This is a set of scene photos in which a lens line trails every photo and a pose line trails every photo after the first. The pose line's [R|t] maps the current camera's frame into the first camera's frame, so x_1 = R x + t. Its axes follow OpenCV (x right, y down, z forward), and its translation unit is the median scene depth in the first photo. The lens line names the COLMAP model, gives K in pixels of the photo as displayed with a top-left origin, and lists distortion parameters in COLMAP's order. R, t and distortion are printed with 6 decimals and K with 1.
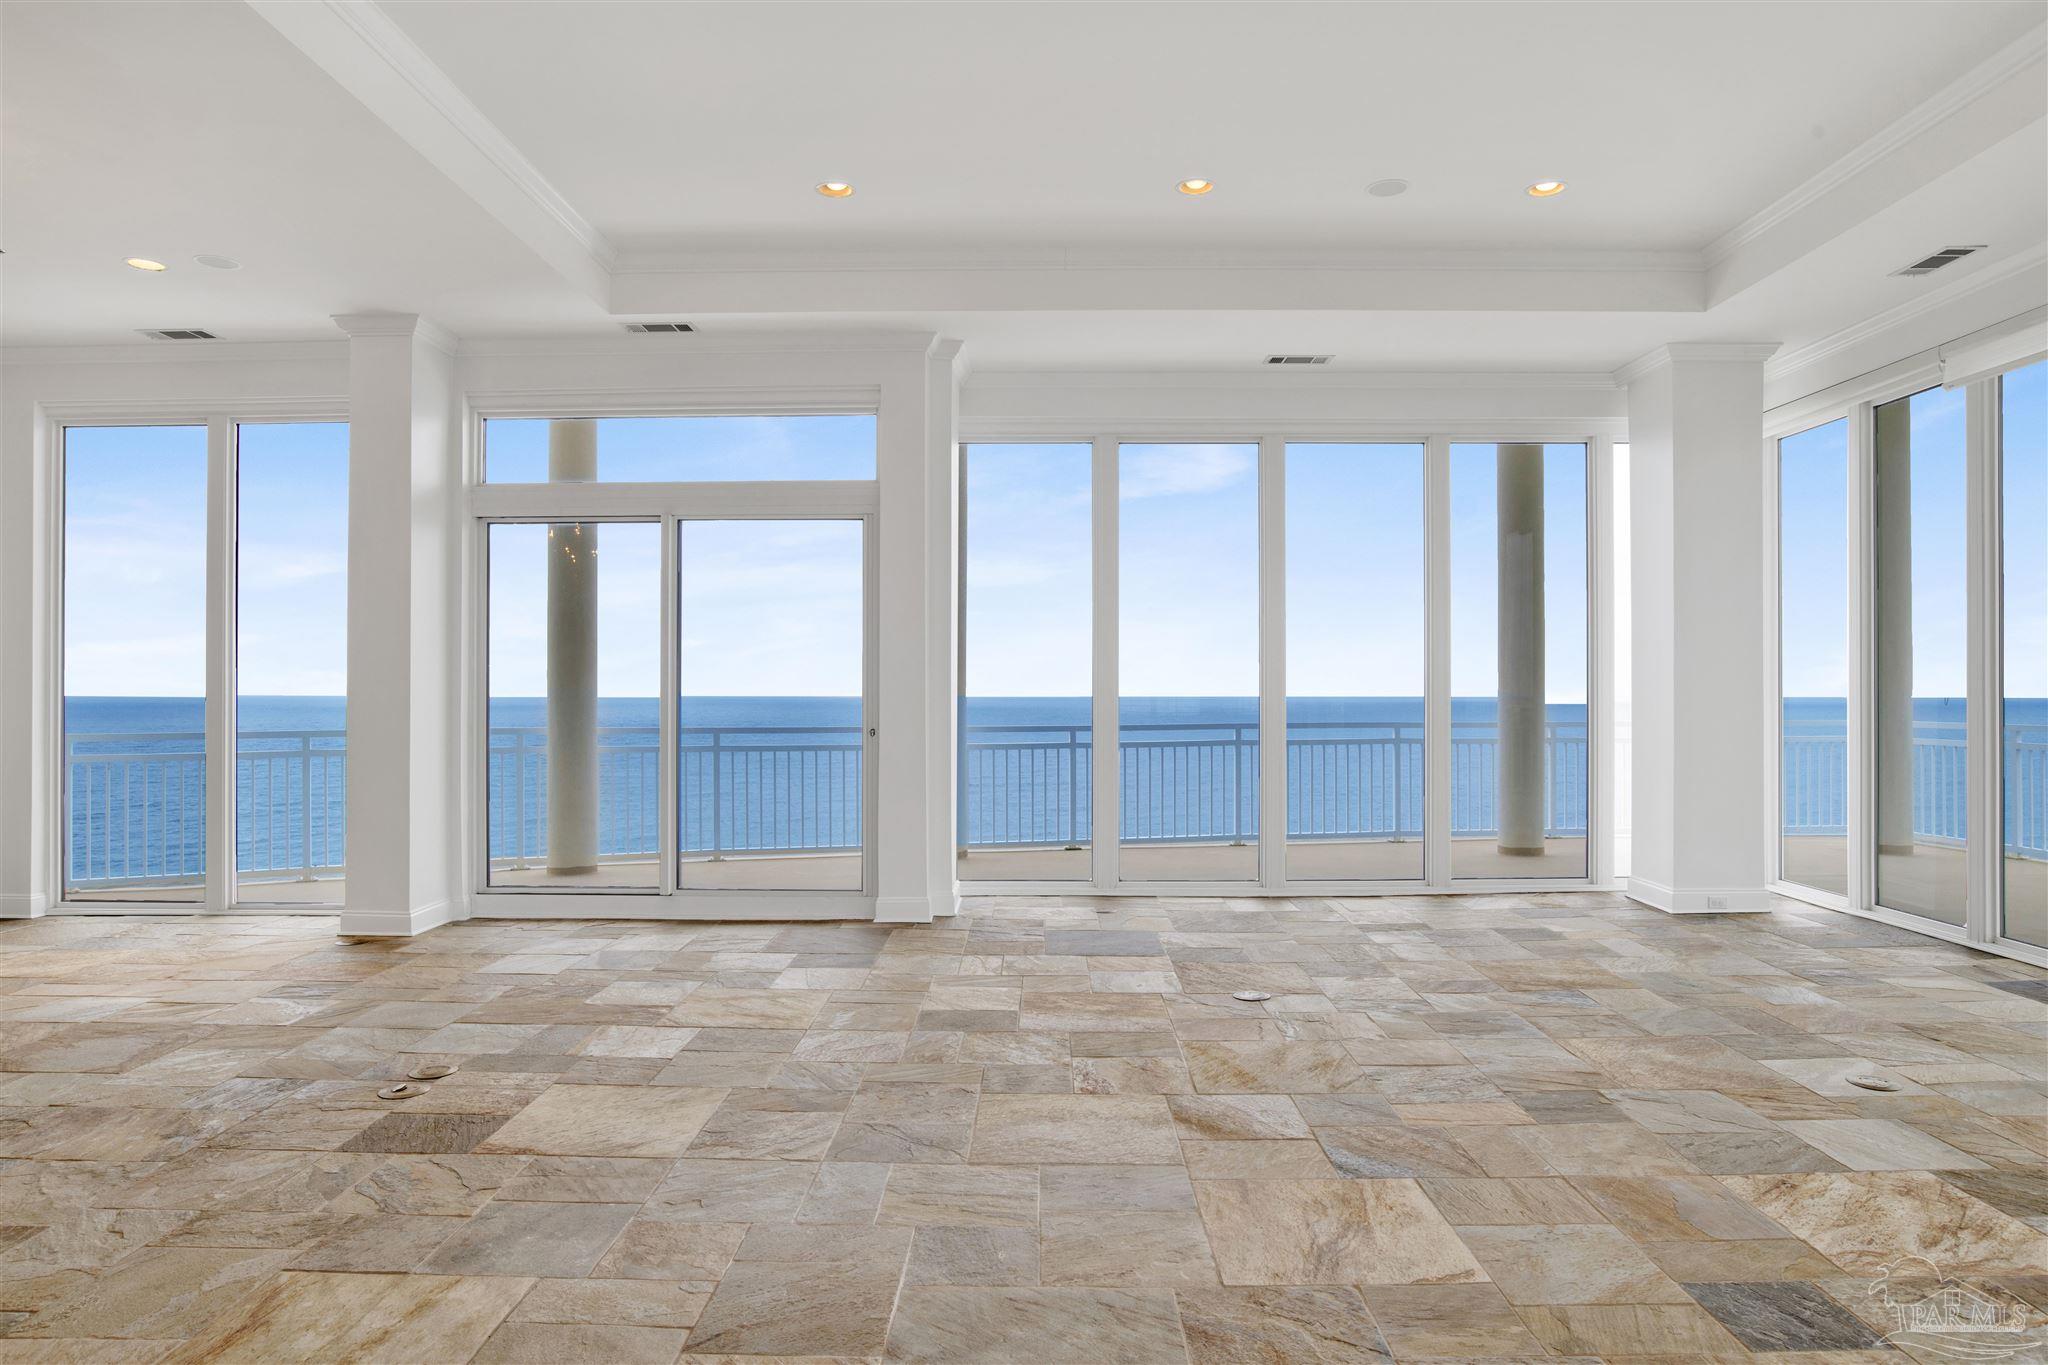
lens RADIAL K [[1234.2, 0, 1024.0], [0, 1234.2, 682.5], [0, 0, 1]] dist [-0.060284, 0.026570]
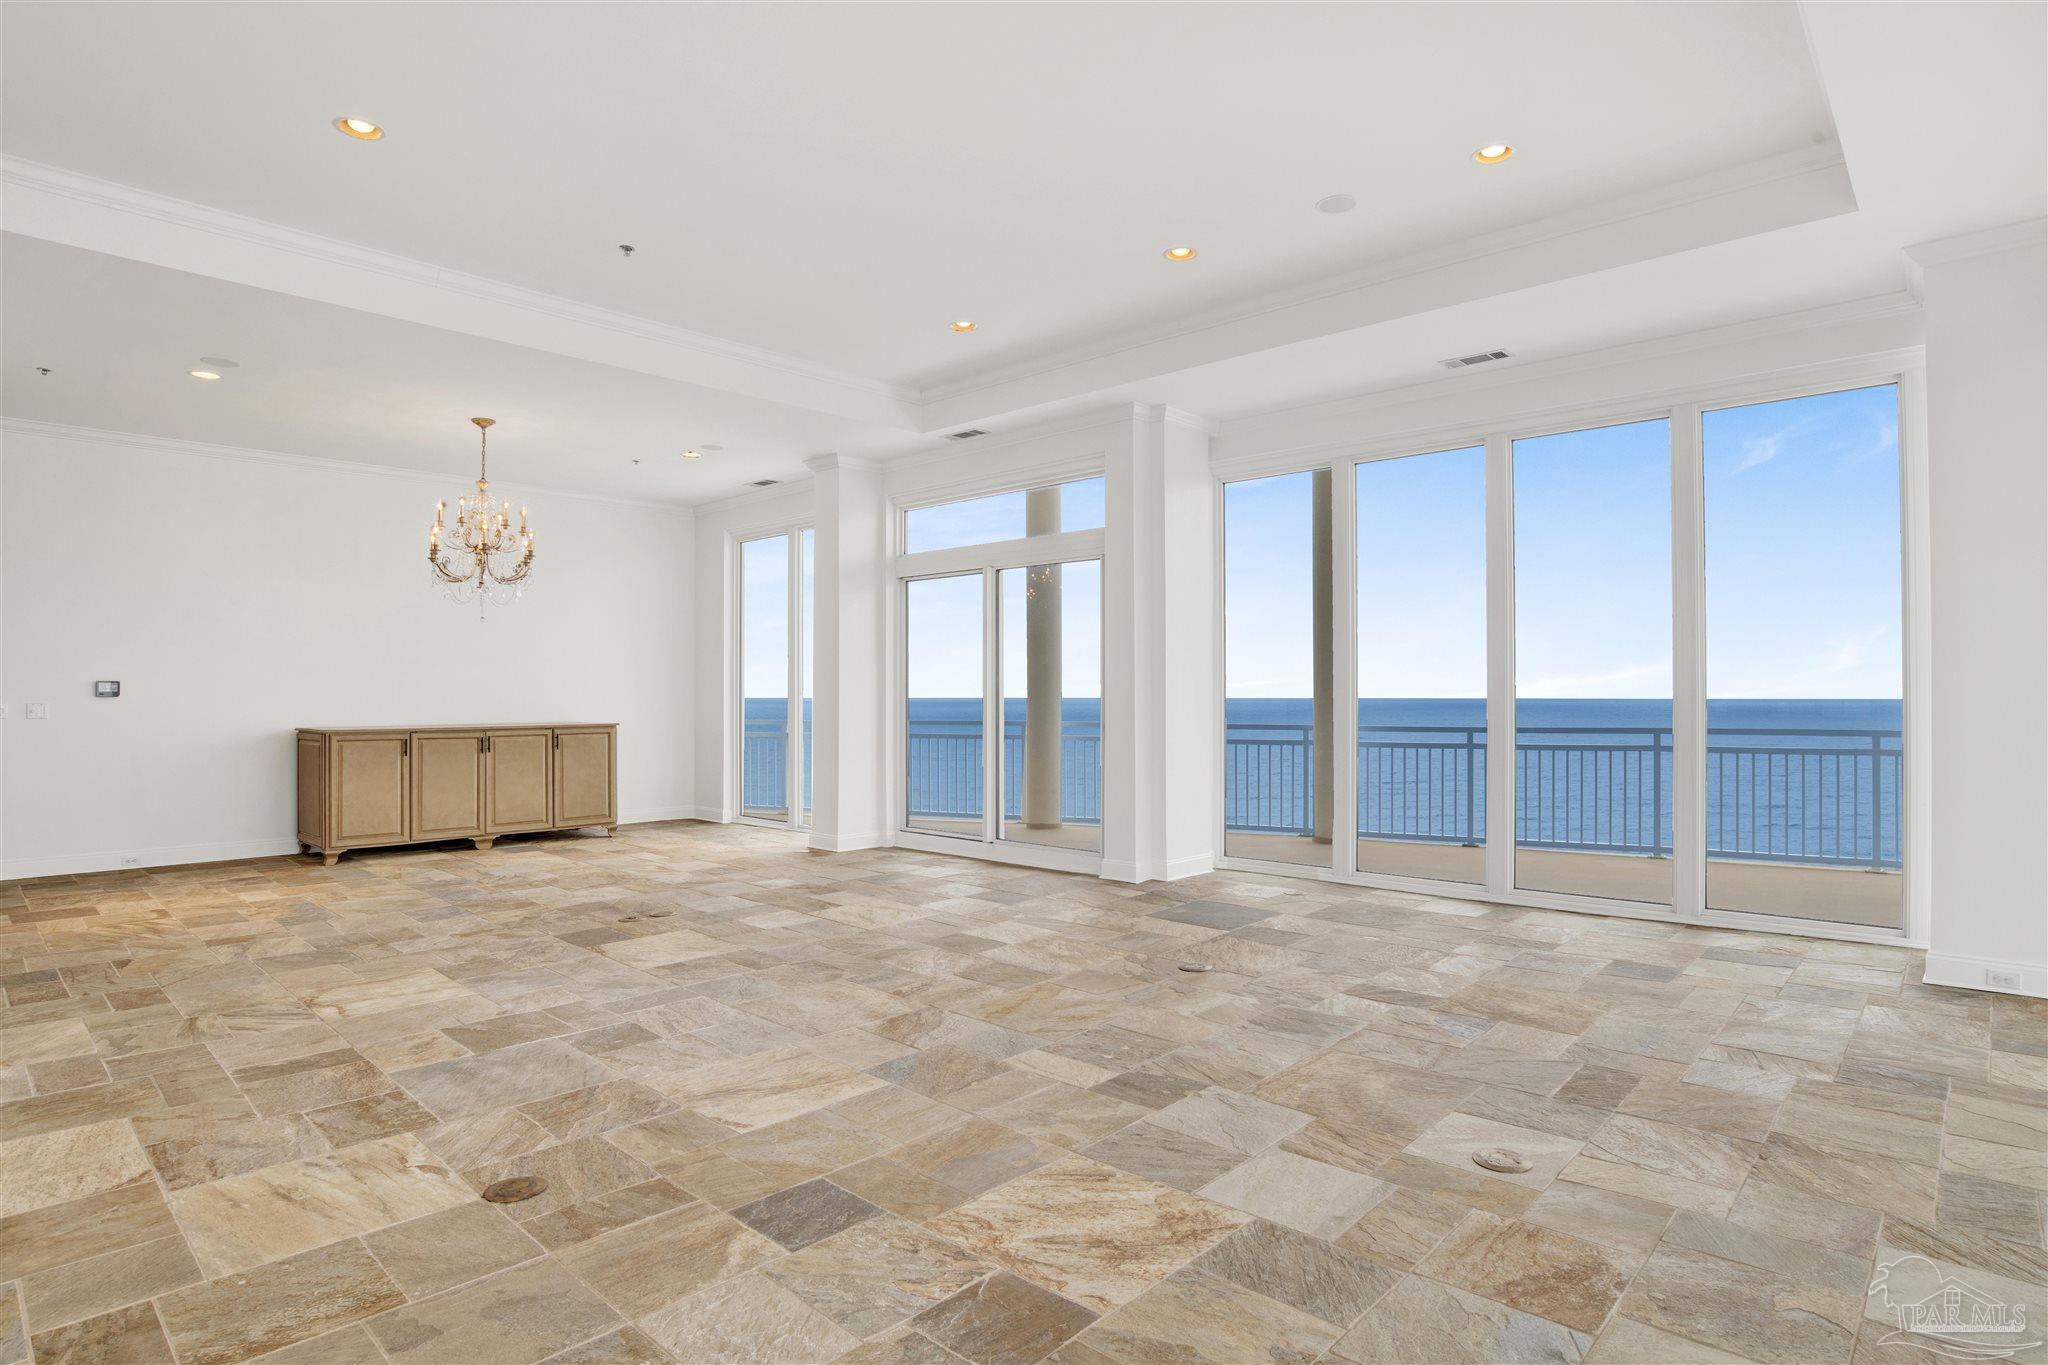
lens RADIAL K [[1076.6, 0, 1024.0], [0, 1076.6, 682.5], [0, 0, 1]] dist [-0.053919, 0.000522]
pose [[0.738629, -0.007957, -0.674065, 0.562029], [0.006401, 0.999968, -0.004790, -0.000734], [0.674082, -0.000777, 0.738656, 0.132360]]
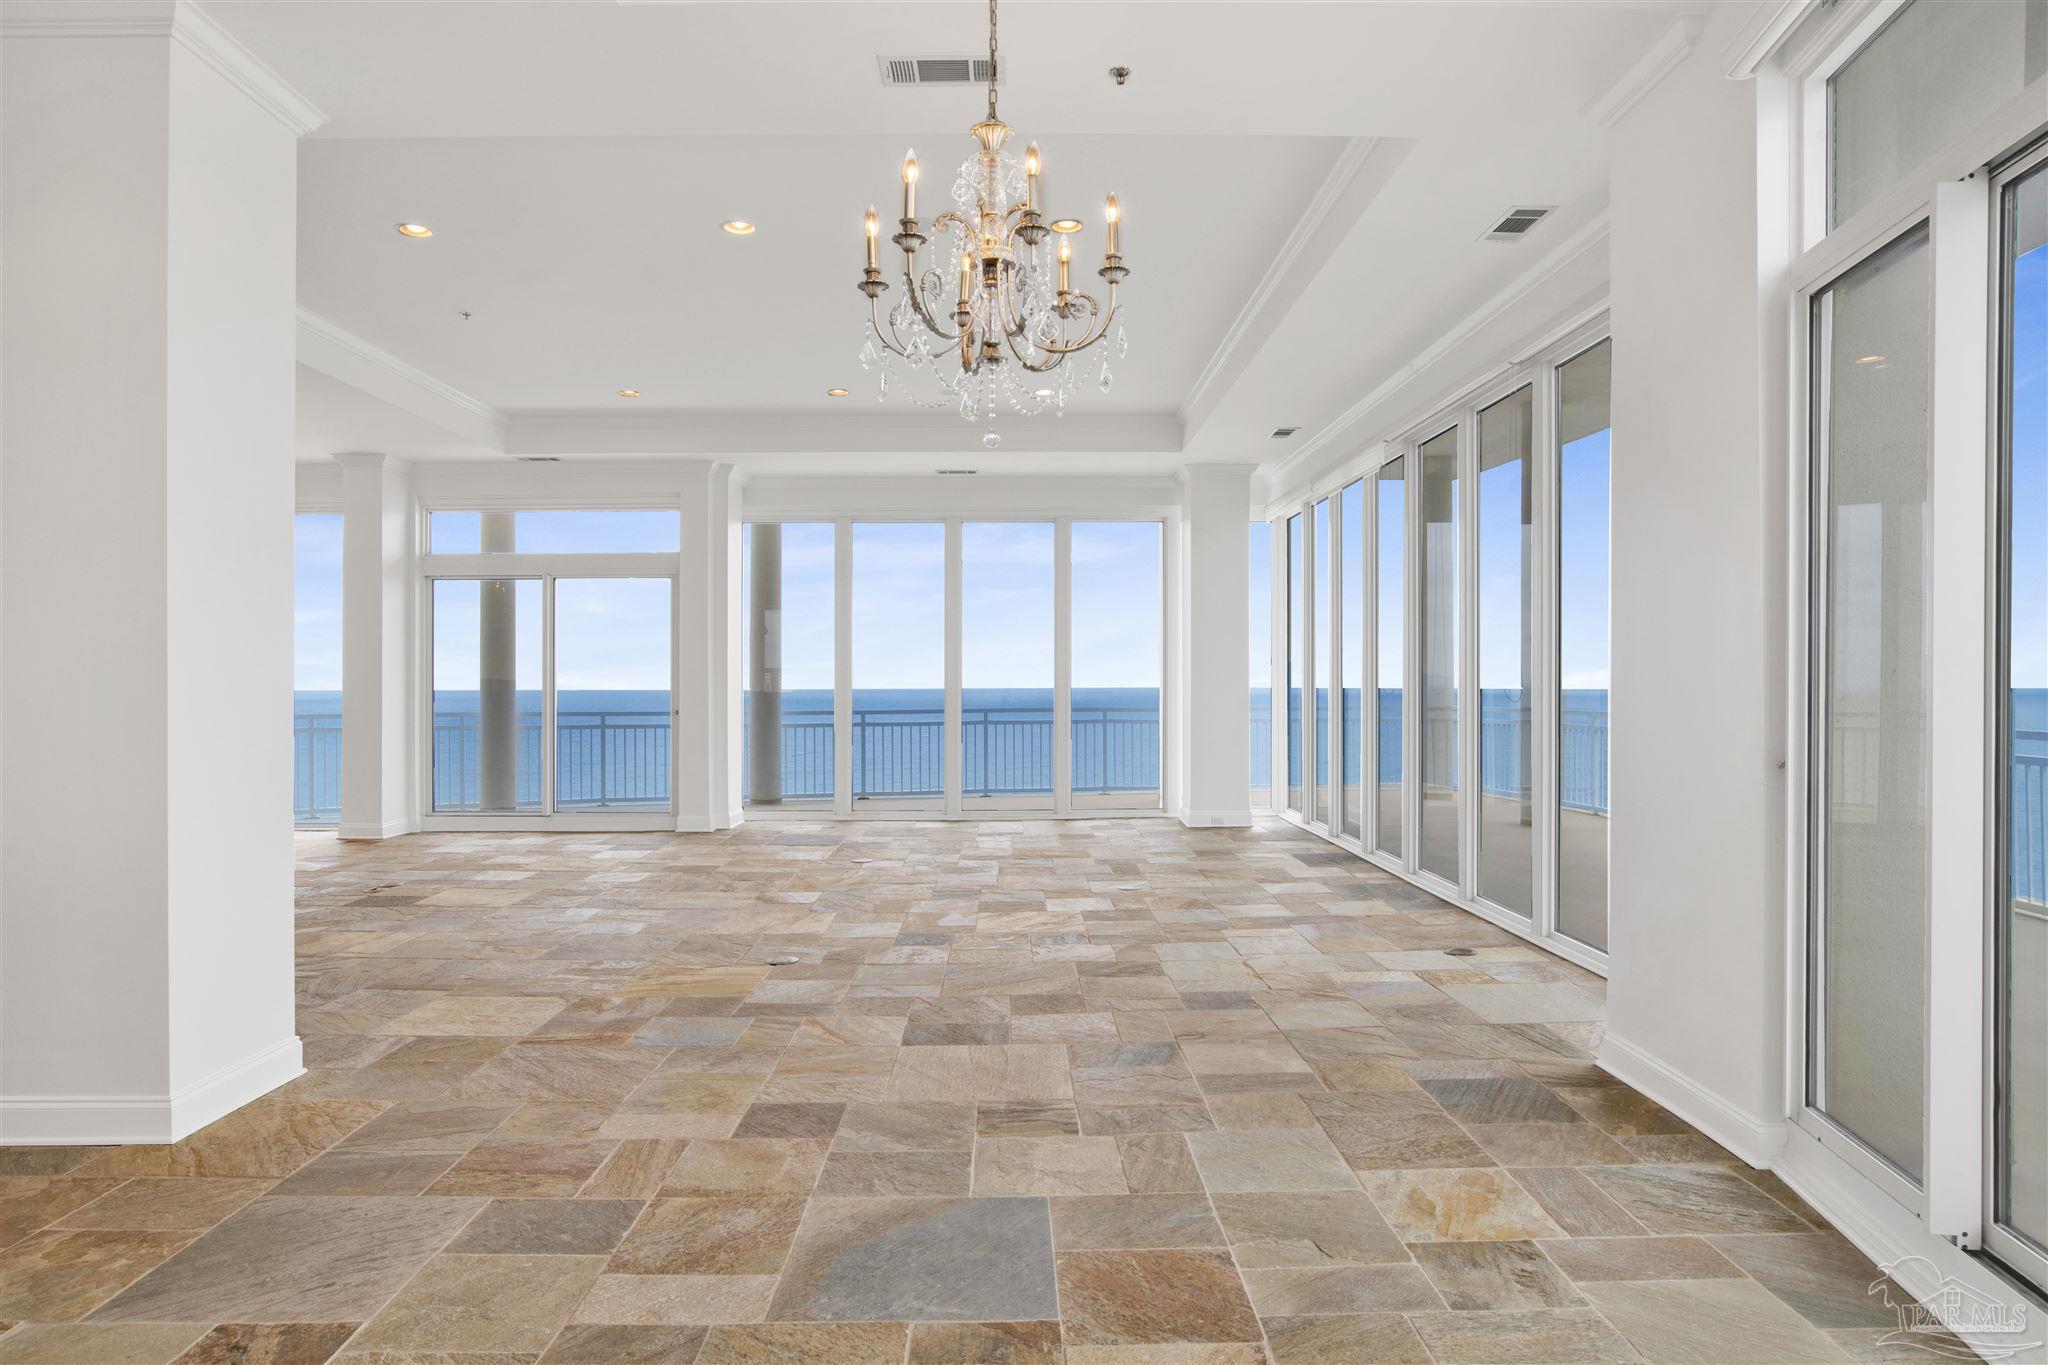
lens RADIAL K [[1196.8, 0, 1024.0], [0, 1196.8, 682.5], [0, 0, 1]] dist [-0.044010, 0.002424]
pose [[0.999746, -0.001799, 0.022448, 0.292224], [0.001662, 0.999980, 0.006116, -0.006894], [-0.022458, -0.006078, 0.999729, -0.548547]]
